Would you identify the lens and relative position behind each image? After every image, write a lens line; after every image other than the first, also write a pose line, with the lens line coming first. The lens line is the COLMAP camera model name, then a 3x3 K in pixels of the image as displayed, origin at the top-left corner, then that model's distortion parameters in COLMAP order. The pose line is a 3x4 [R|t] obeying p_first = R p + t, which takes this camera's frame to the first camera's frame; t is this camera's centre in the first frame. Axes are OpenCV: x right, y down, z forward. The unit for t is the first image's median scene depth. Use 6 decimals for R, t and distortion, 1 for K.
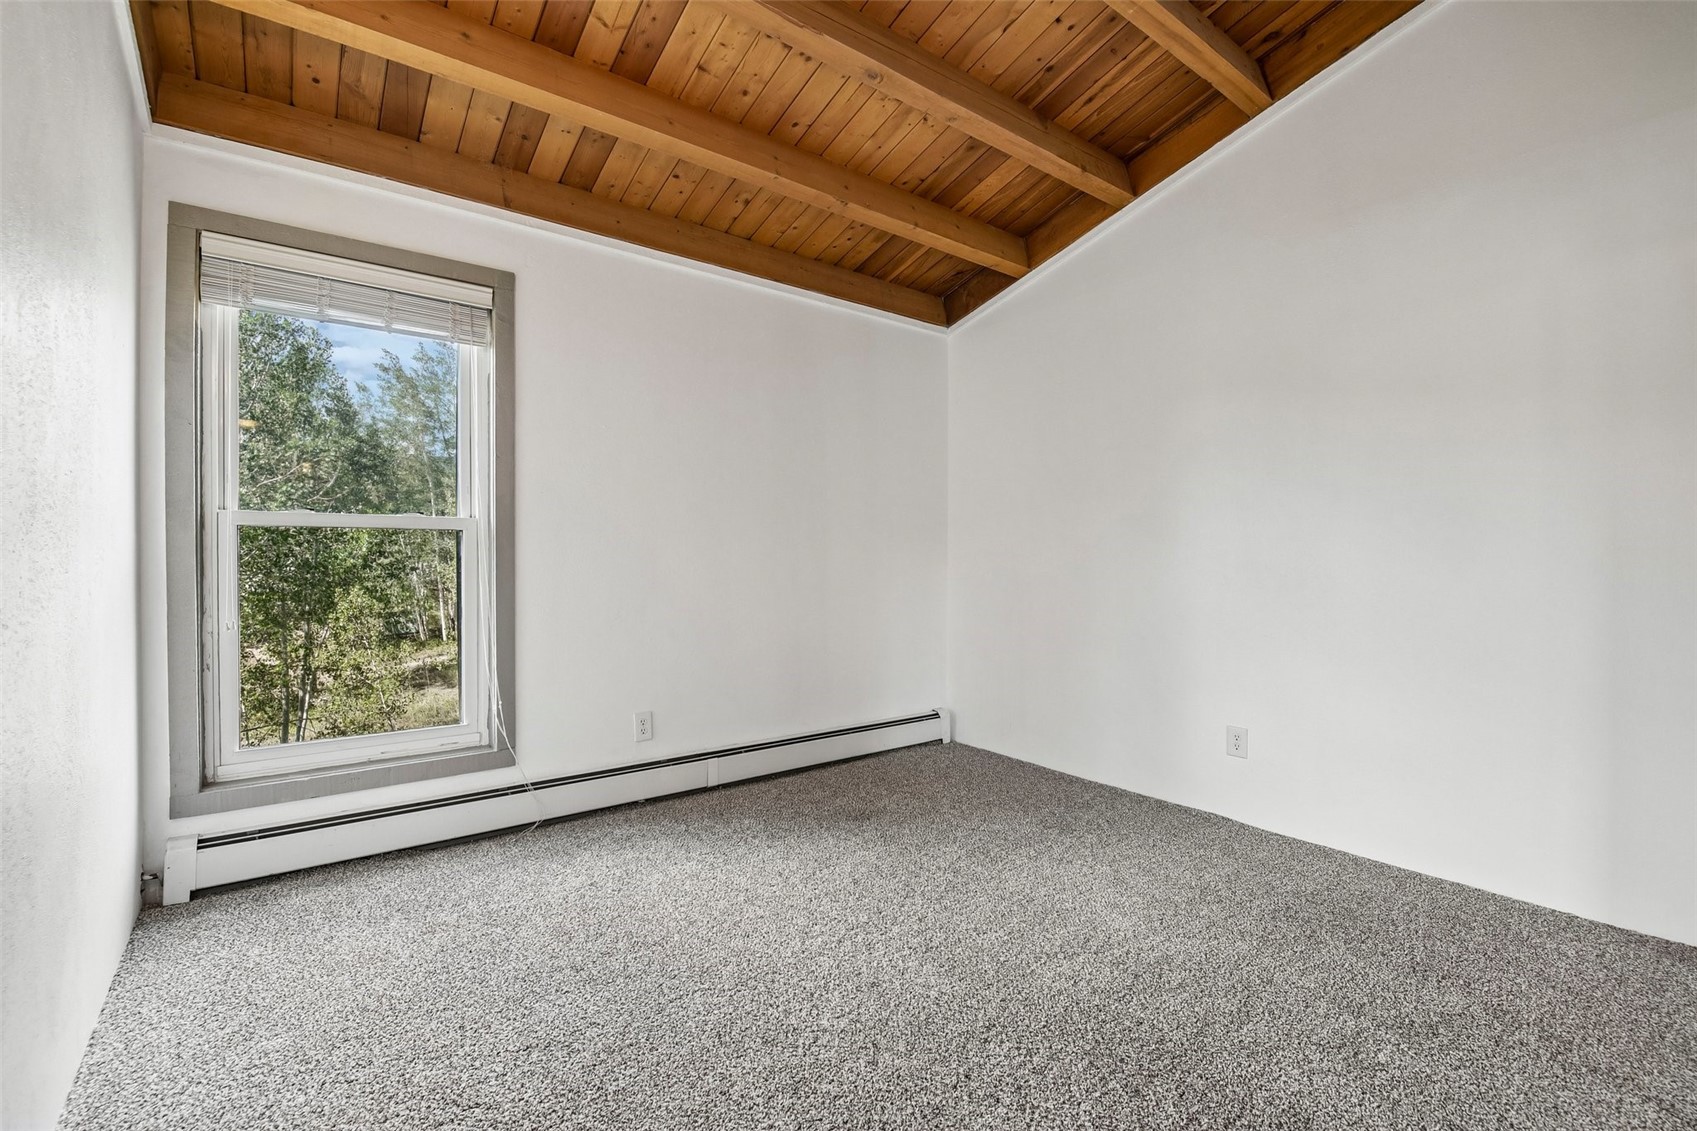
lens RADIAL K [[733.8, 0, 839.5], [0, 733.8, 562.8], [0, 0, 1]] dist [0.003957, -0.012488]
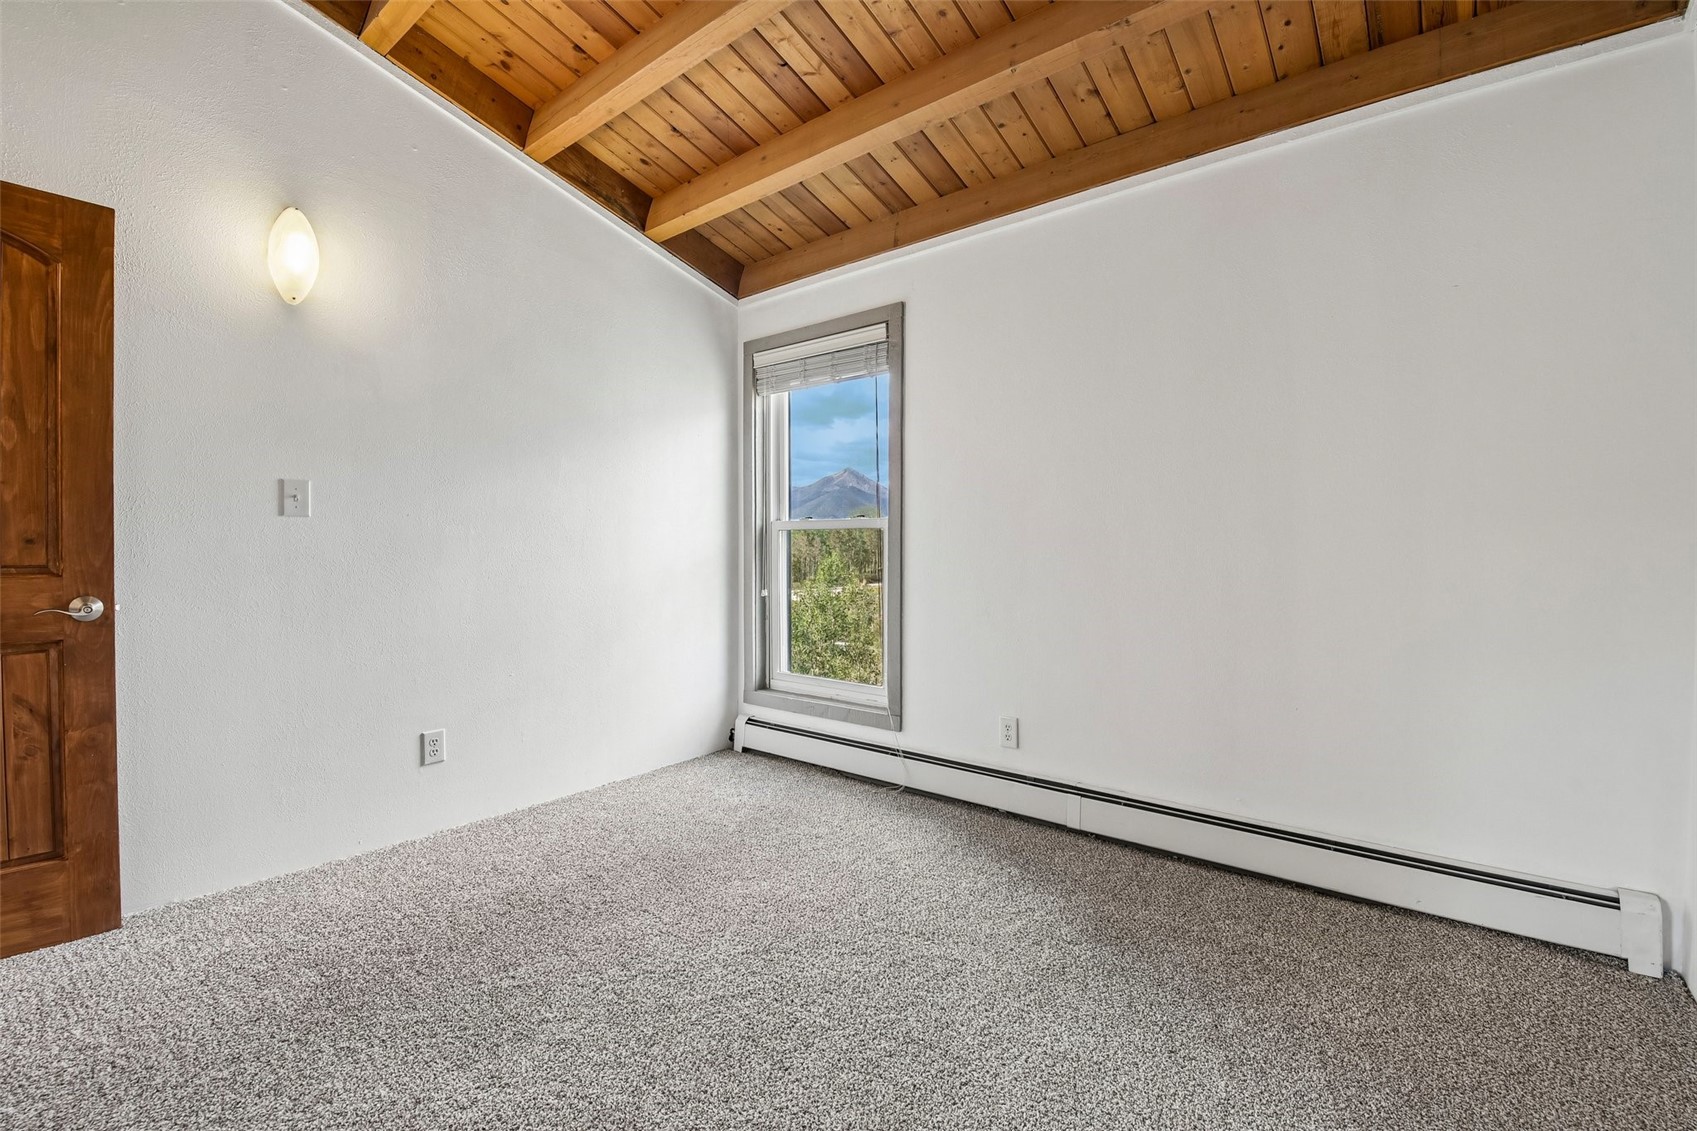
lens RADIAL K [[733.8, 0, 839.5], [0, 733.8, 562.8], [0, 0, 1]] dist [0.003957, -0.012488]
pose [[0.241936, 0.013755, -0.970195, 0.651858], [-0.011345, 0.999871, 0.011347, 0.000264], [0.970226, 0.008262, 0.242061, 0.638526]]
